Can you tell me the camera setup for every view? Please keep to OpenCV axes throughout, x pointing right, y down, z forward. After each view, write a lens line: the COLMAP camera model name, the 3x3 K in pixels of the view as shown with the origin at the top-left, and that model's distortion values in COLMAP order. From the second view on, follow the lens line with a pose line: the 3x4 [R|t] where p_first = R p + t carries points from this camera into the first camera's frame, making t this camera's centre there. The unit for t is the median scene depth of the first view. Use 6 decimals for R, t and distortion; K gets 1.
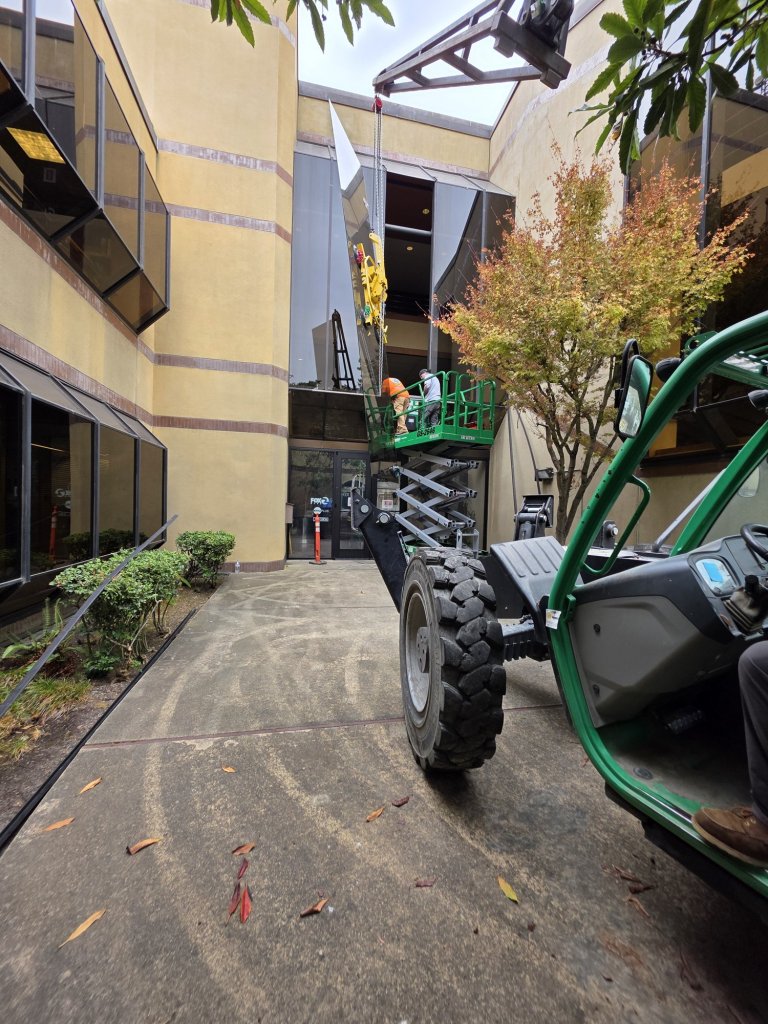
lens RADIAL K [[410.7, 0, 385.3], [0, 410.7, 512.7], [0, 0, 1]] dist [-0.000294, 0.000138]
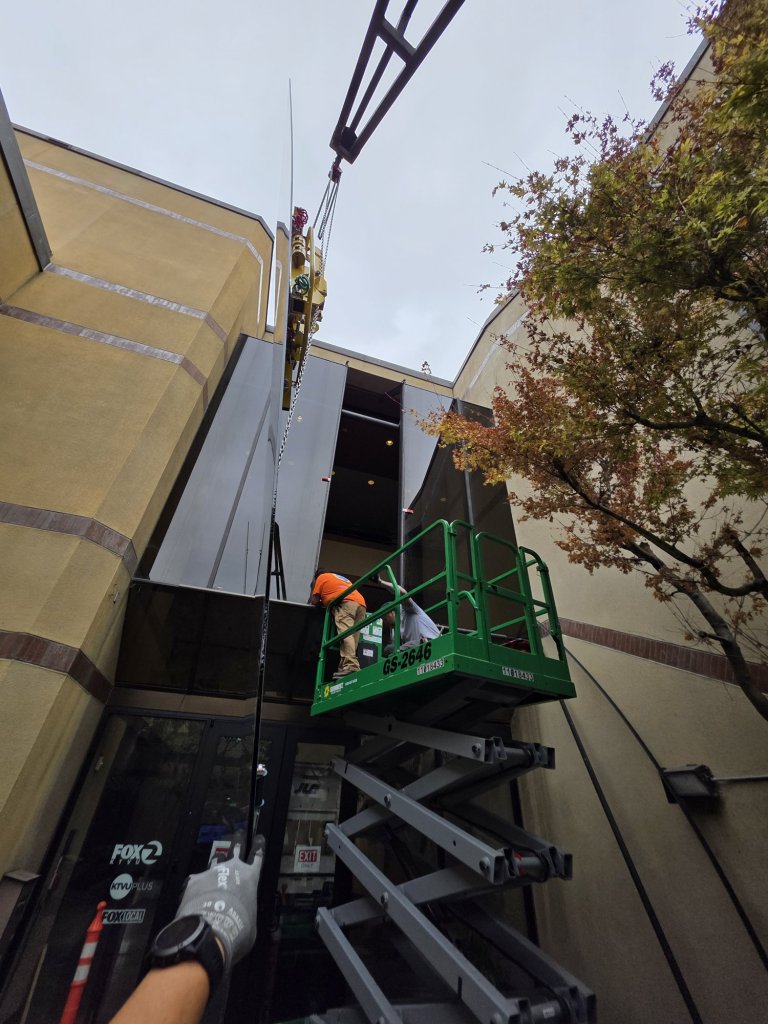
lens RADIAL K [[410.7, 0, 387.8], [0, 410.7, 512.7], [0, 0, 1]] dist [-0.000294, 0.000138]
pose [[0.993951, 0.064493, 0.088898, 0.033402], [0.001828, 0.799604, -0.600525, -0.063564], [-0.109813, 0.597054, 0.794649, 0.534881]]
